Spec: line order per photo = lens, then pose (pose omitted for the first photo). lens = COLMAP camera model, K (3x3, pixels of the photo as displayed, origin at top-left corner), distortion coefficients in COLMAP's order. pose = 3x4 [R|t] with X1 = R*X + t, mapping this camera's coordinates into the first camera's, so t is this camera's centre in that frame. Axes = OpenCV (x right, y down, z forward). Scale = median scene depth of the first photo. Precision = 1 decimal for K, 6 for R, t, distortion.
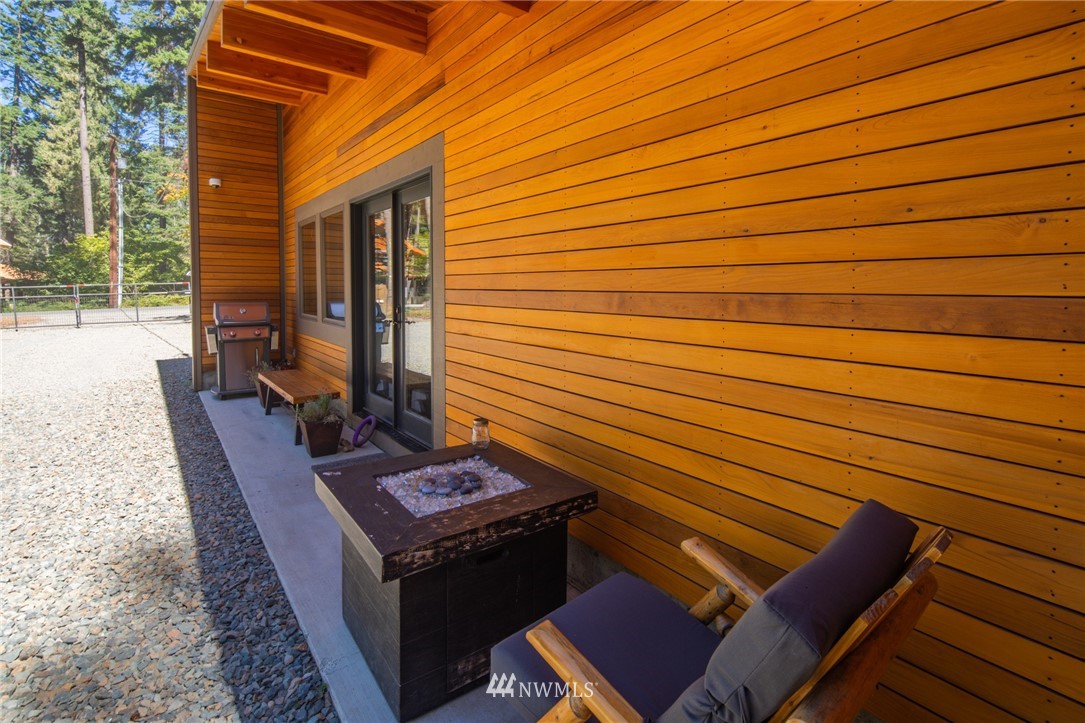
lens RADIAL K [[523.8, 0, 558.5], [0, 523.8, 309.8], [0, 0, 1]] dist [0.002504, -0.000812]
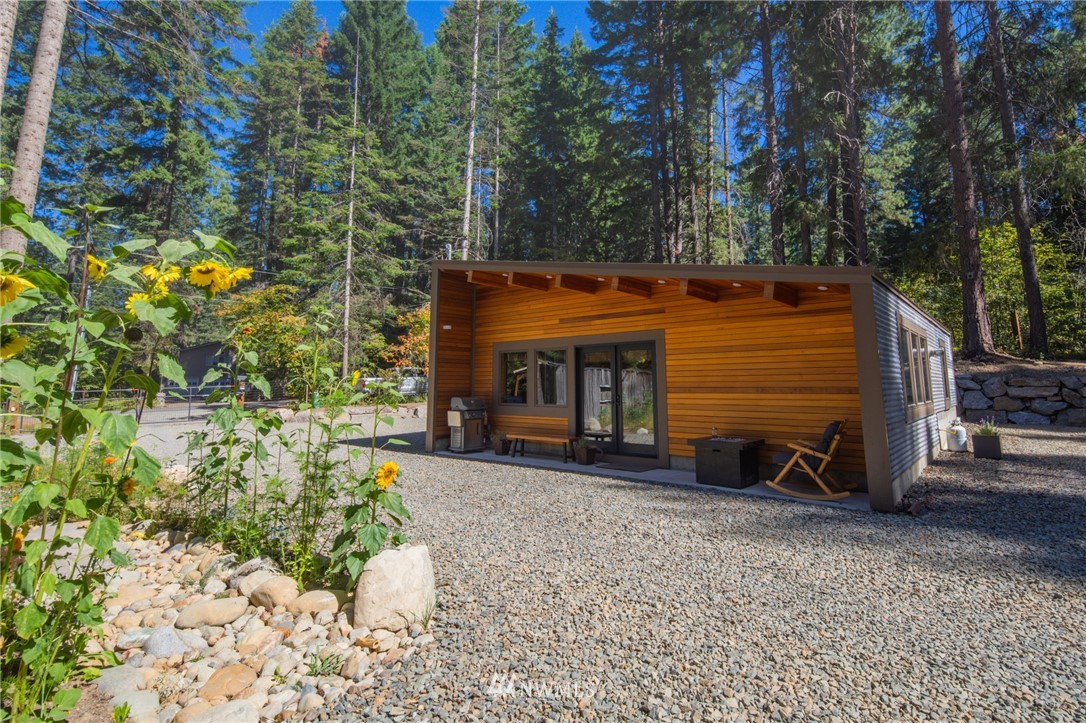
lens RADIAL K [[524.2, 0, 559.0], [0, 524.2, 309.7], [0, 0, 1]] dist [0.002504, -0.000812]
pose [[0.979100, 0.021152, 0.202276, -1.310942], [0.017358, 0.982257, -0.186734, 0.061326], [-0.202637, 0.186343, 0.961361, -1.532266]]
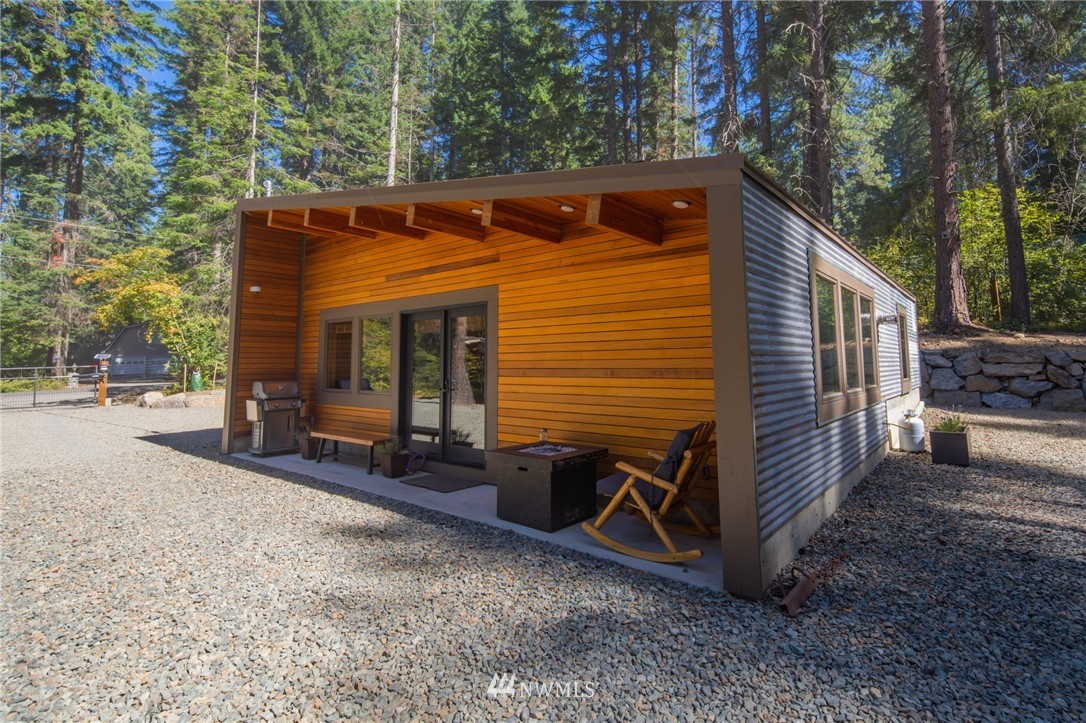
lens RADIAL K [[524.2, 0, 559.0], [0, 524.2, 309.7], [0, 0, 1]] dist [0.002504, -0.000812]
pose [[0.974377, 0.010427, 0.224678, -0.428536], [0.022489, 0.989402, -0.143449, 0.025619], [-0.223792, 0.144827, 0.963817, -0.861544]]
